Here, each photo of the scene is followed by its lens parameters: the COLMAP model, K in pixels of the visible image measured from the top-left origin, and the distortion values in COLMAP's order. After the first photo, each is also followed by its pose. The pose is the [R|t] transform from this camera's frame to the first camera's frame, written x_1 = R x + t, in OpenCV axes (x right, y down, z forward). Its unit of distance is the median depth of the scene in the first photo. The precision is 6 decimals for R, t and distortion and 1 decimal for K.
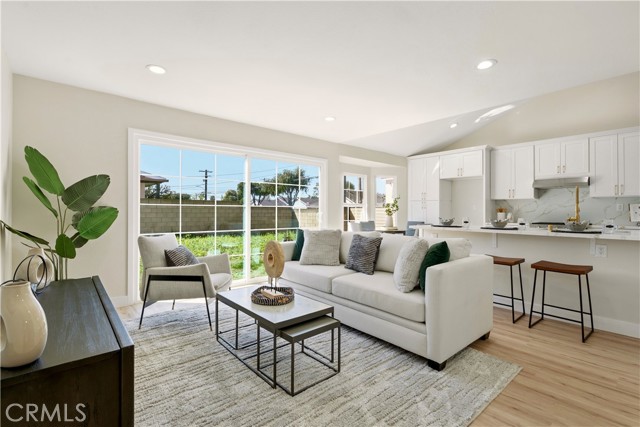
lens RADIAL K [[296.5, 0, 320.3], [0, 296.5, 209.4], [0, 0, 1]] dist [0.000824, 0.000919]
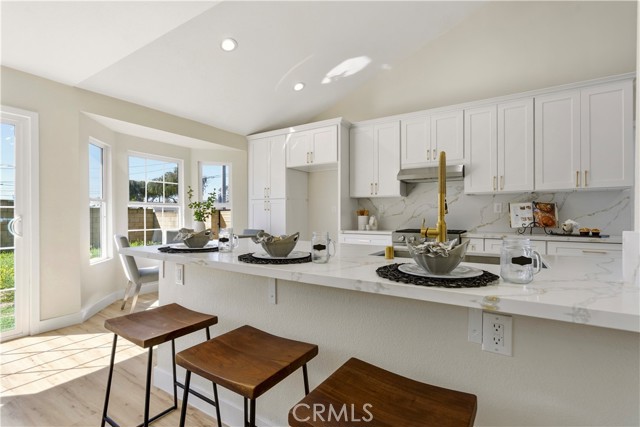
lens RADIAL K [[296.5, 0, 321.1], [0, 296.5, 217.8], [0, 0, 1]] dist [0.000824, 0.000919]
pose [[0.960666, -0.007681, 0.277599, 0.318625], [0.003001, 0.999846, 0.017282, 0.002713], [-0.277689, -0.015769, 0.960542, 0.345630]]
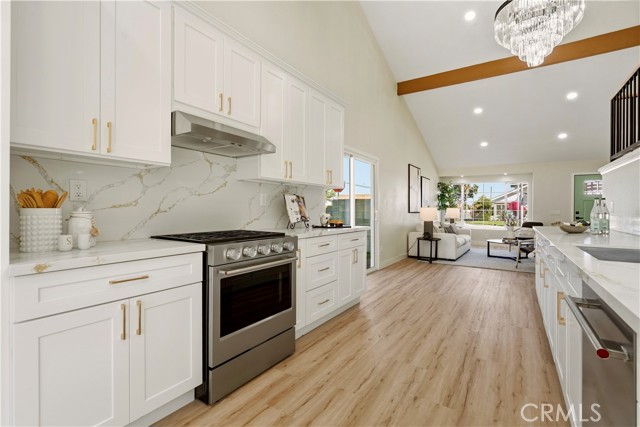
lens RADIAL K [[296.5, 0, 321.2], [0, 296.5, 209.6], [0, 0, 1]] dist [0.000824, 0.000919]
pose [[-0.280326, -0.009104, 0.959862, 0.337460], [-0.015977, 0.999861, 0.004818, 0.006680], [-0.959772, -0.013985, -0.280432, 0.873511]]
